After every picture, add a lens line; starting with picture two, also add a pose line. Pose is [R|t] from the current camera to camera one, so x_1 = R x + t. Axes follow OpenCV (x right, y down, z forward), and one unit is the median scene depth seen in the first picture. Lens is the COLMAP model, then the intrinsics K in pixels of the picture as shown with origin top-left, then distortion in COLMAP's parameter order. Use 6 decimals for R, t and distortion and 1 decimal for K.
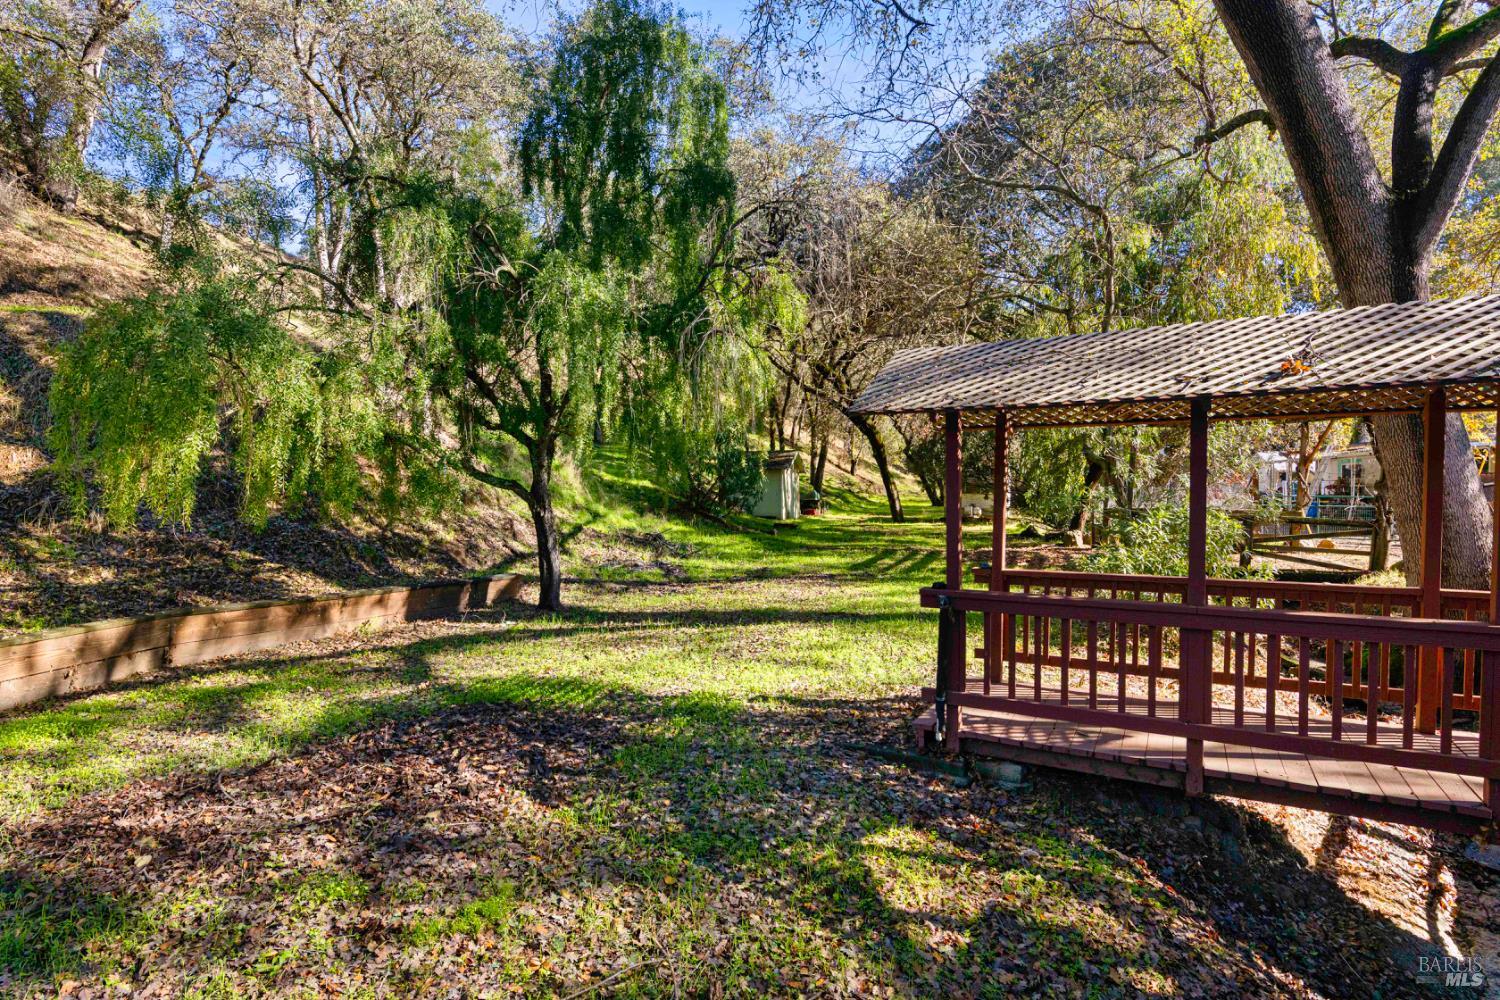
lens RADIAL K [[755.5, 0, 752.3], [0, 755.5, 512.3], [0, 0, 1]] dist [0.001626, -0.000012]
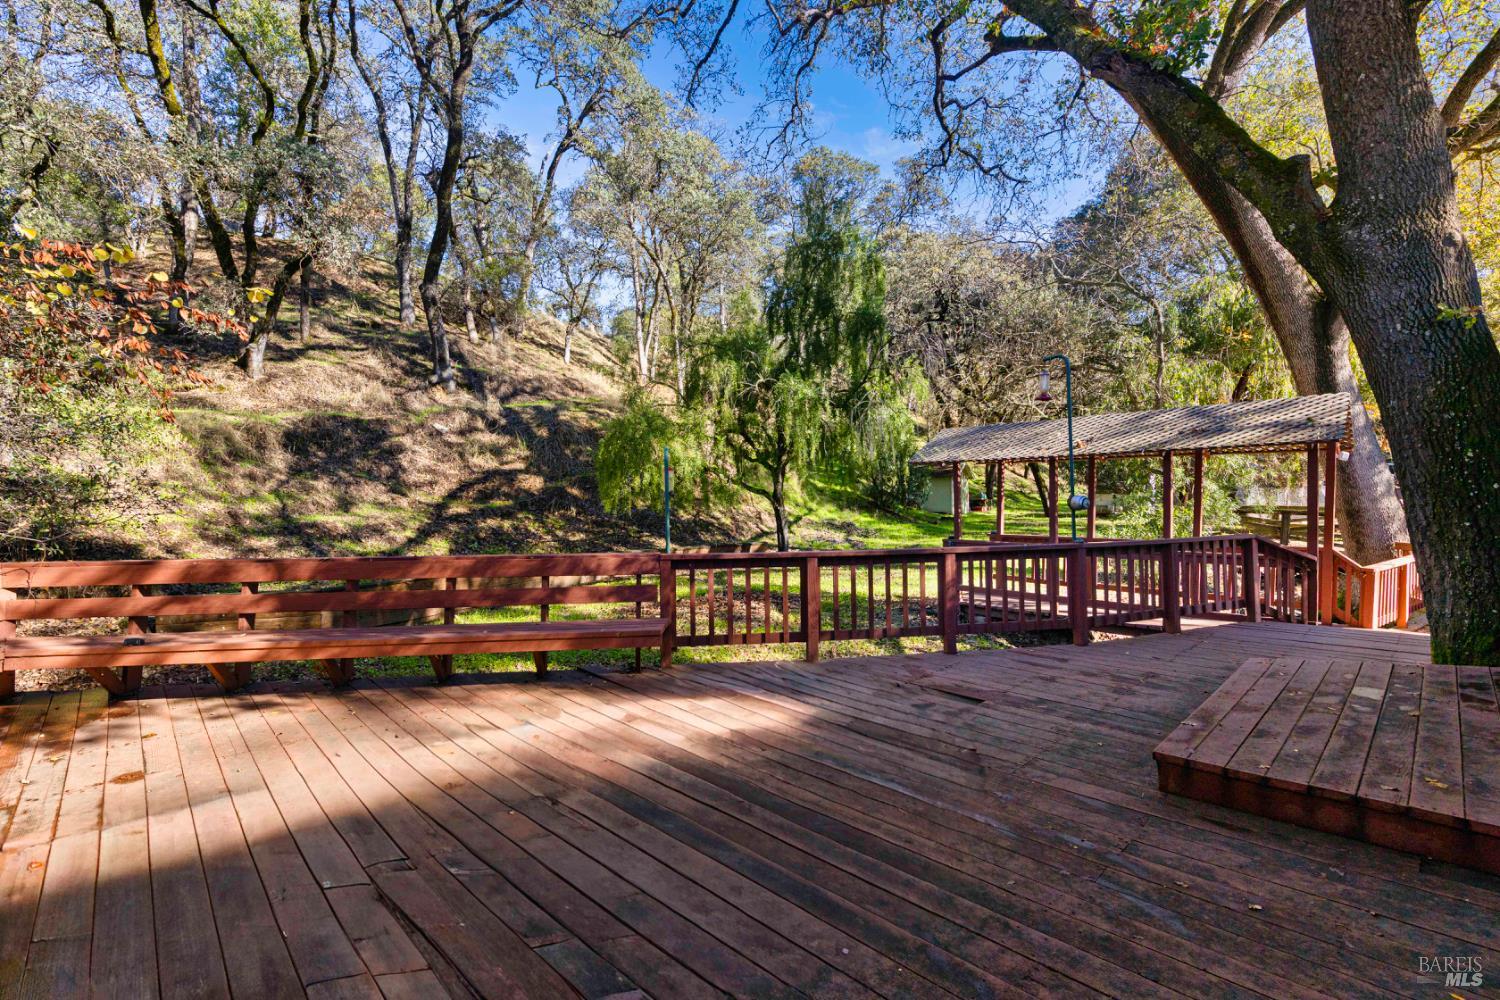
lens RADIAL K [[662.9, 0, 750.0], [0, 662.9, 500.0], [0, 0, 1]] dist [-0.000224, -0.000015]
pose [[0.953290, -0.004168, -0.302027, 0.121302], [-0.000810, 0.999866, -0.016354, 0.007827], [0.302055, 0.015835, 0.953159, -0.473641]]
